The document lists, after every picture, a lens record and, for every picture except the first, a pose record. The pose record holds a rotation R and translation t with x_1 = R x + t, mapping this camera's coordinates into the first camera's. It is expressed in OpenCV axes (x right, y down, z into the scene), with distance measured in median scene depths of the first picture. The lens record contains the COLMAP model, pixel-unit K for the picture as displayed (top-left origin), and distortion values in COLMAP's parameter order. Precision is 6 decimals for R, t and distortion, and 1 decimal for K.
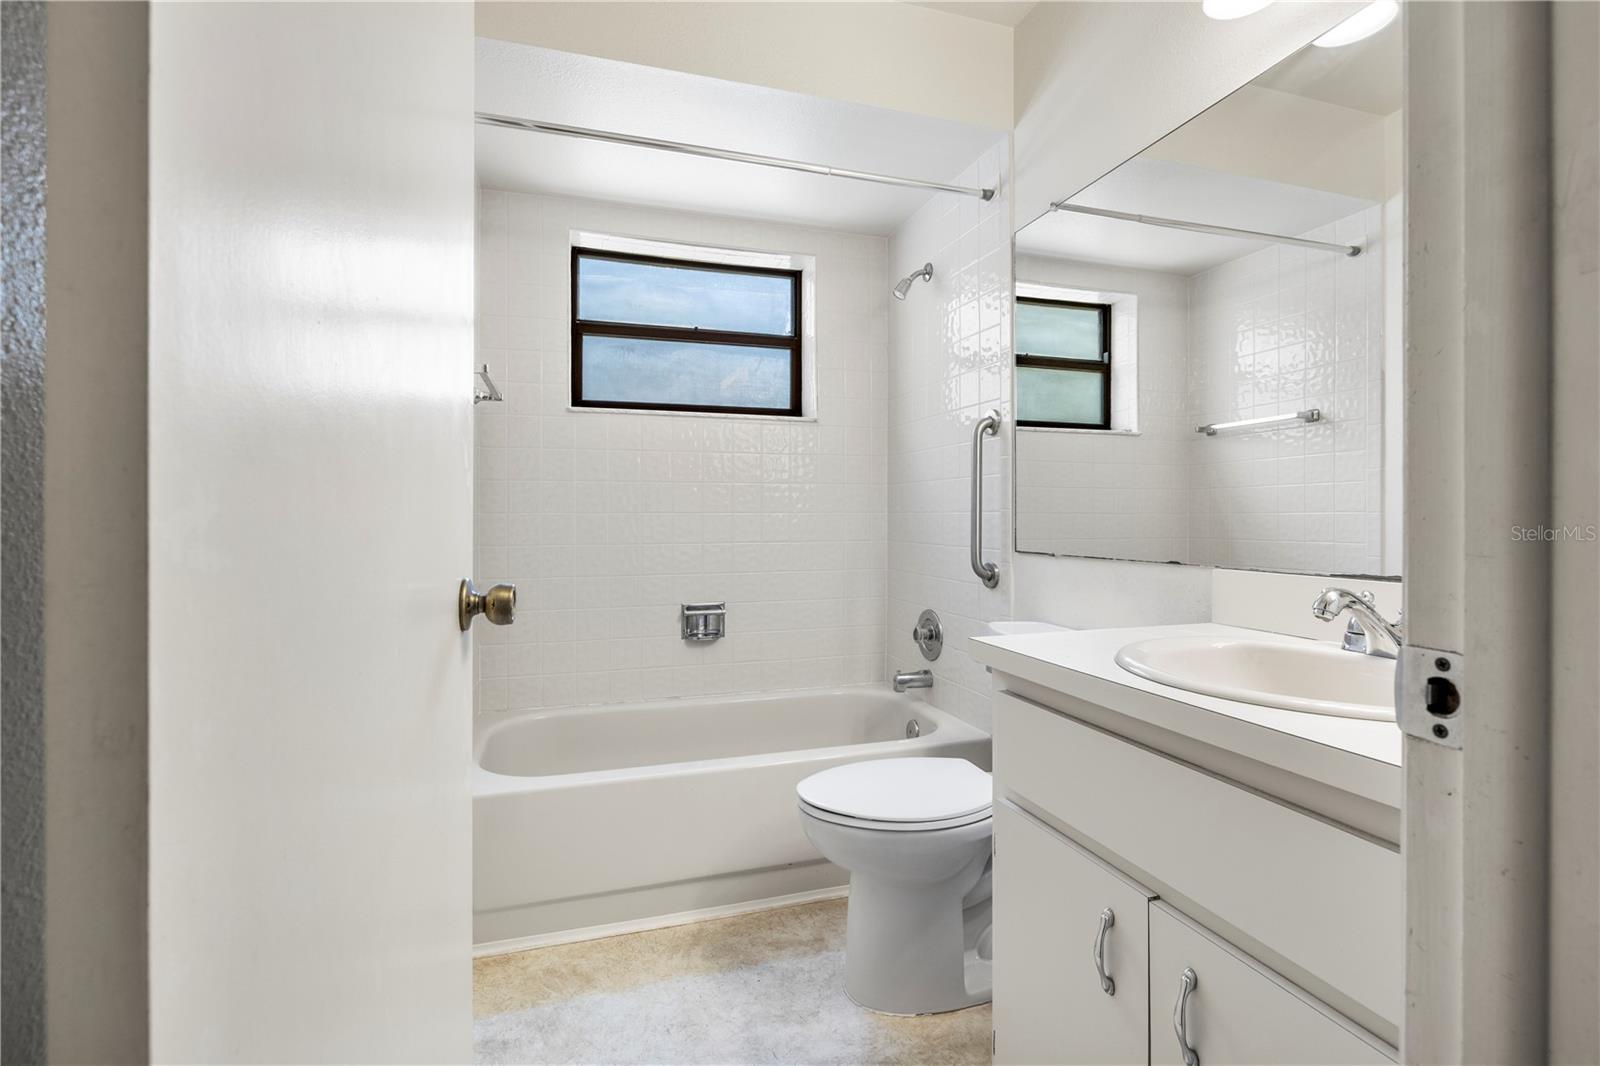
lens RADIAL K [[737.4, 0, 791.7], [0, 737.4, 527.4], [0, 0, 1]] dist [-0.010536, 0.002647]
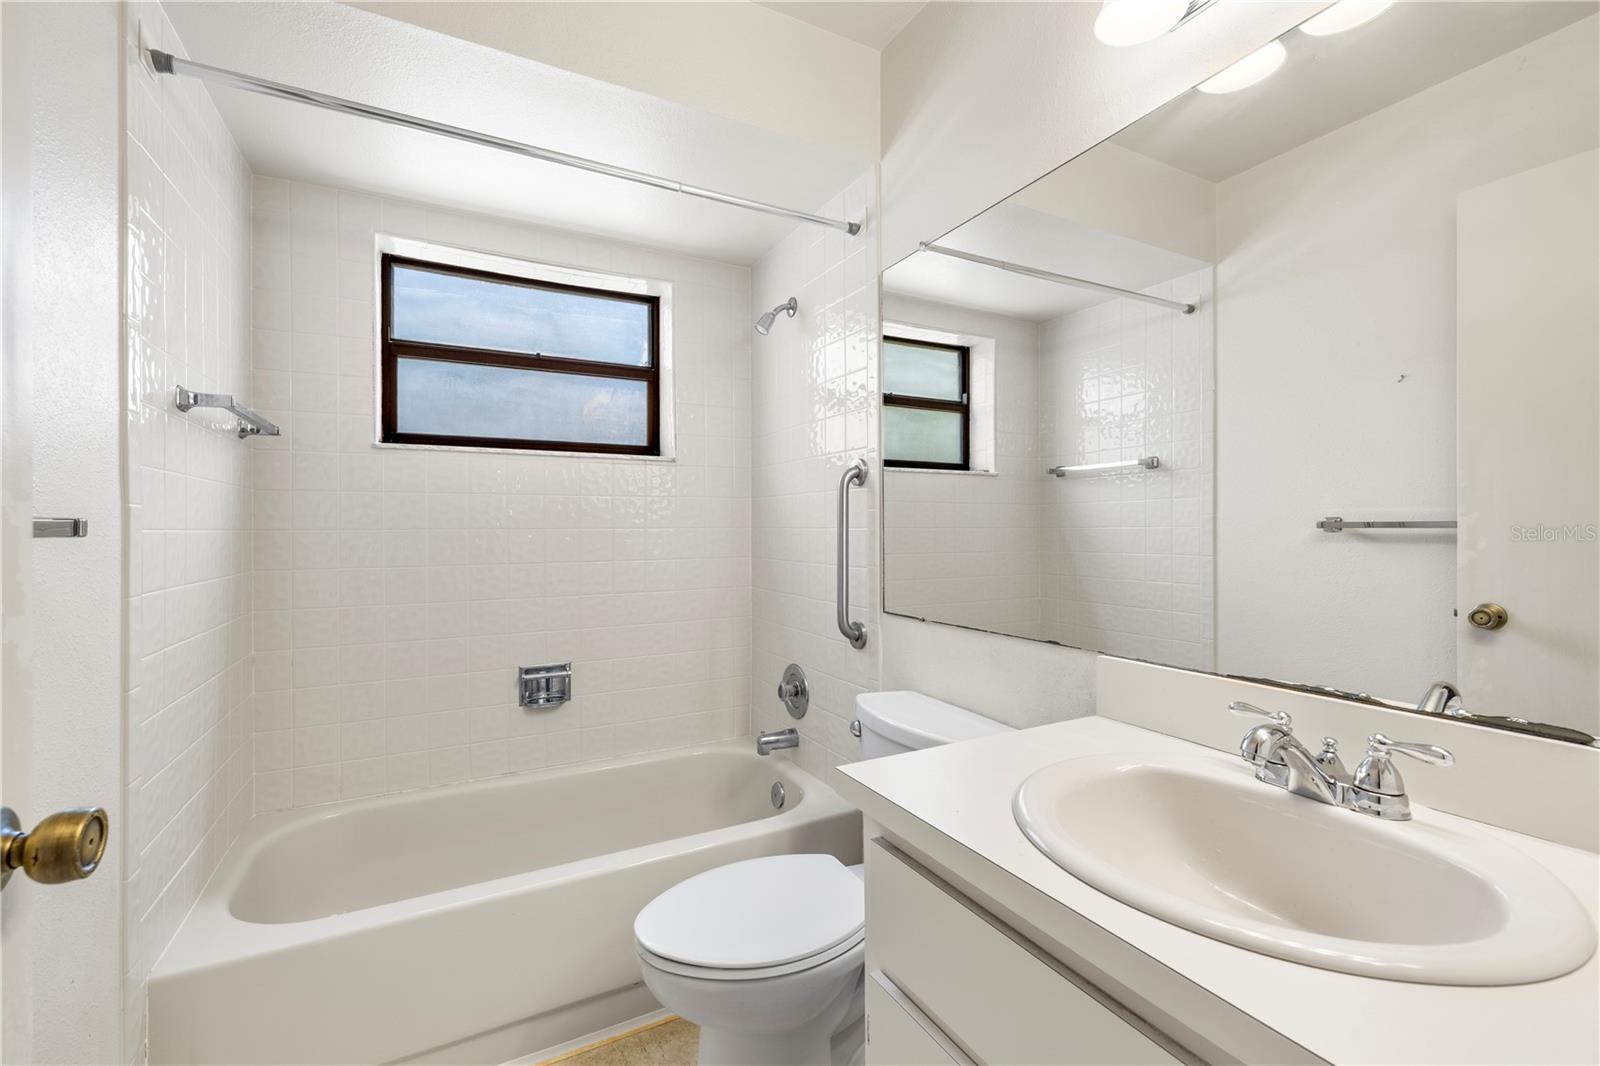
lens RADIAL K [[675.5, 0, 800.3], [0, 675.5, 530.9], [0, 0, 1]] dist [0.000692, 0.000111]
pose [[0.983035, -0.003729, 0.183382, 0.035179], [0.003887, 0.999992, -0.000504, -0.058952], [-0.183379, 0.001208, 0.983042, 0.145886]]
